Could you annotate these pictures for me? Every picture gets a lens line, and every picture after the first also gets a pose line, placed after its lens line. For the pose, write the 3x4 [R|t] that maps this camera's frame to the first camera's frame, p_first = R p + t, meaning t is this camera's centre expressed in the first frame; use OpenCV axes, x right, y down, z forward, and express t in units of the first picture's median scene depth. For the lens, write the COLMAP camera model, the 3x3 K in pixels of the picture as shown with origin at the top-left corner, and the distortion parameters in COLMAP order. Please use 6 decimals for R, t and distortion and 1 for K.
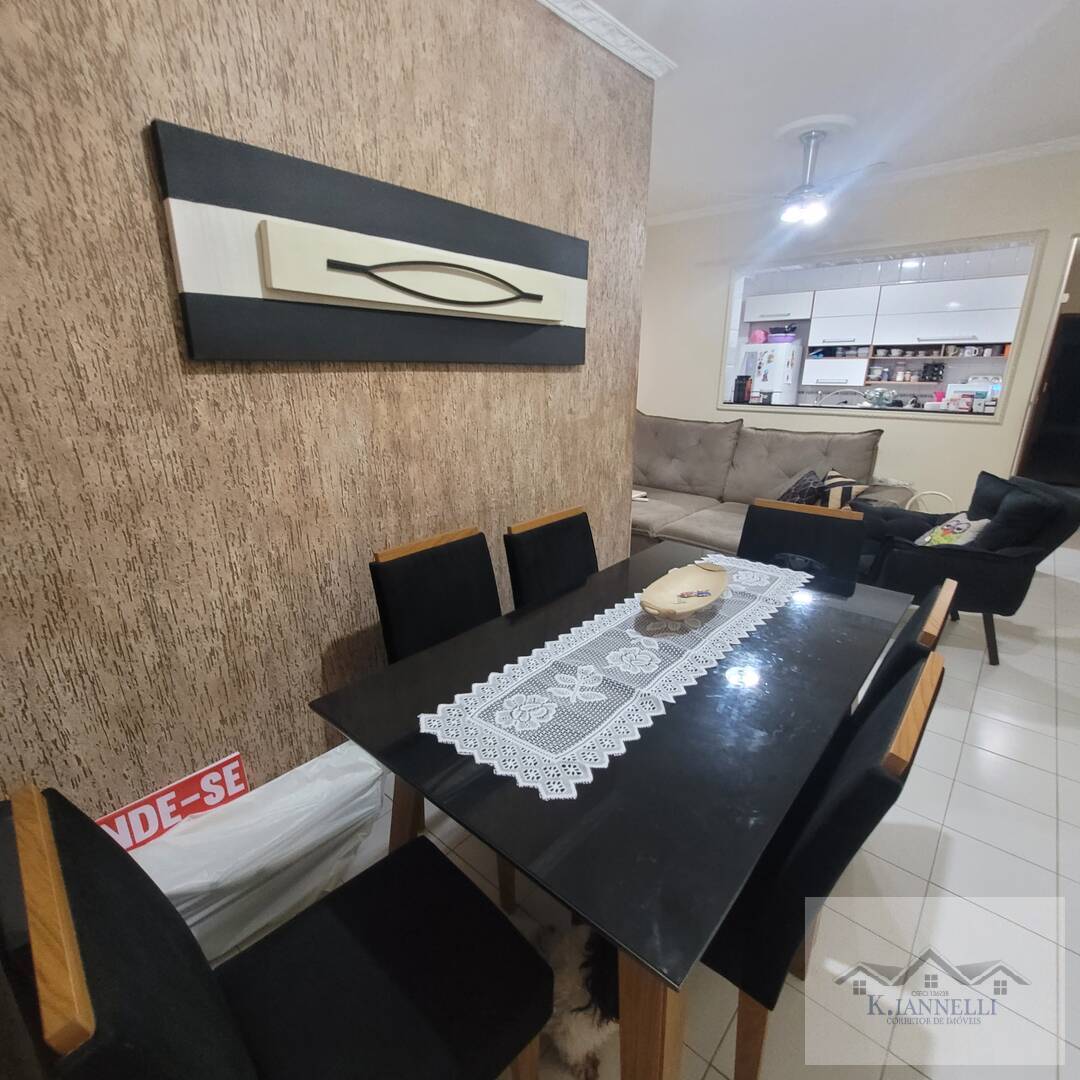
lens RADIAL K [[555.8, 0, 542.8], [0, 555.8, 542.6], [0, 0, 1]] dist [-0.004877, -0.003075]
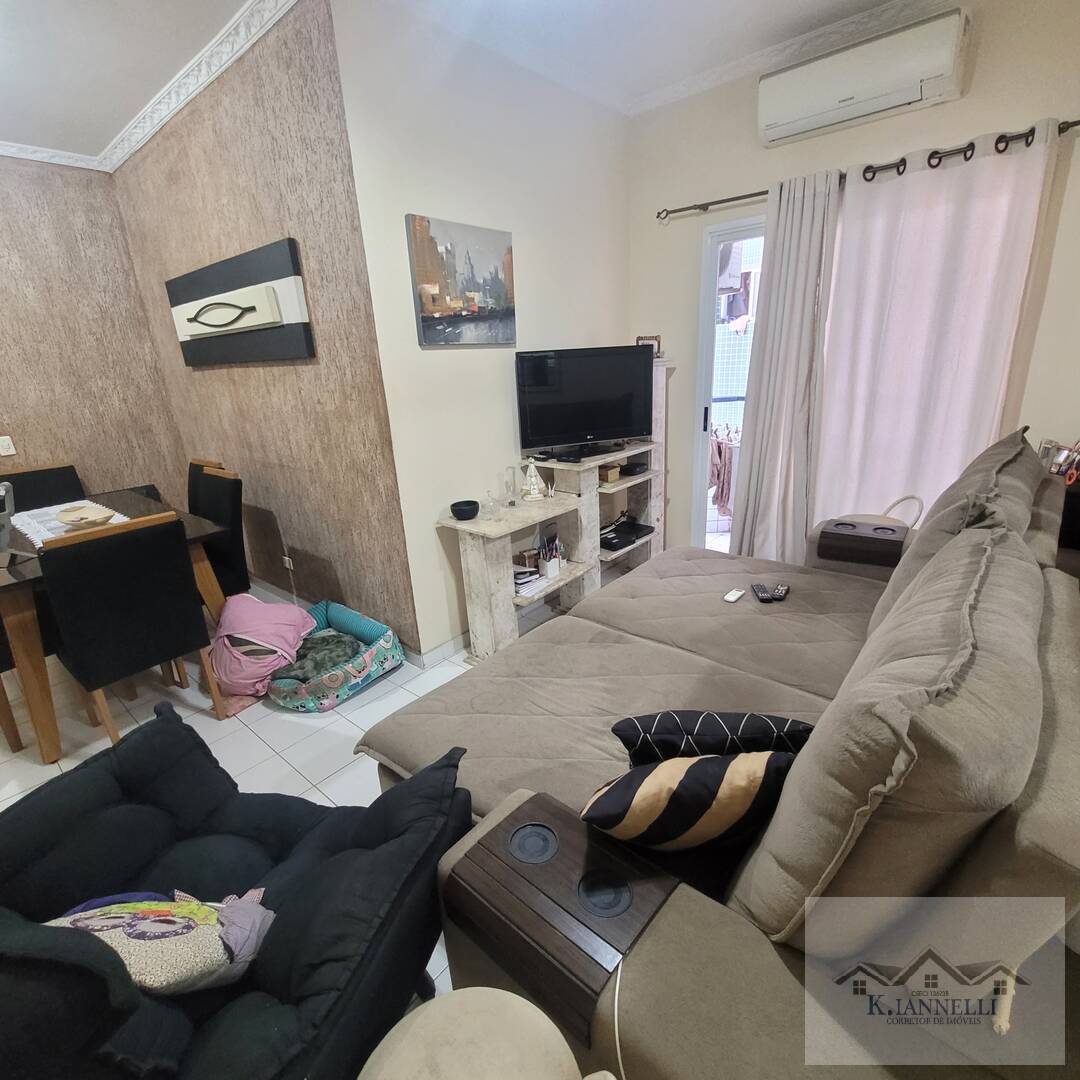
lens RADIAL K [[555.8, 0, 540.7], [0, 555.8, 542.7], [0, 0, 1]] dist [-0.004877, -0.003075]
pose [[0.029894, 0.323049, -0.945910, 1.012339], [-0.246263, 0.919543, 0.306261, -0.366060], [0.968742, 0.223787, 0.107044, 1.189590]]
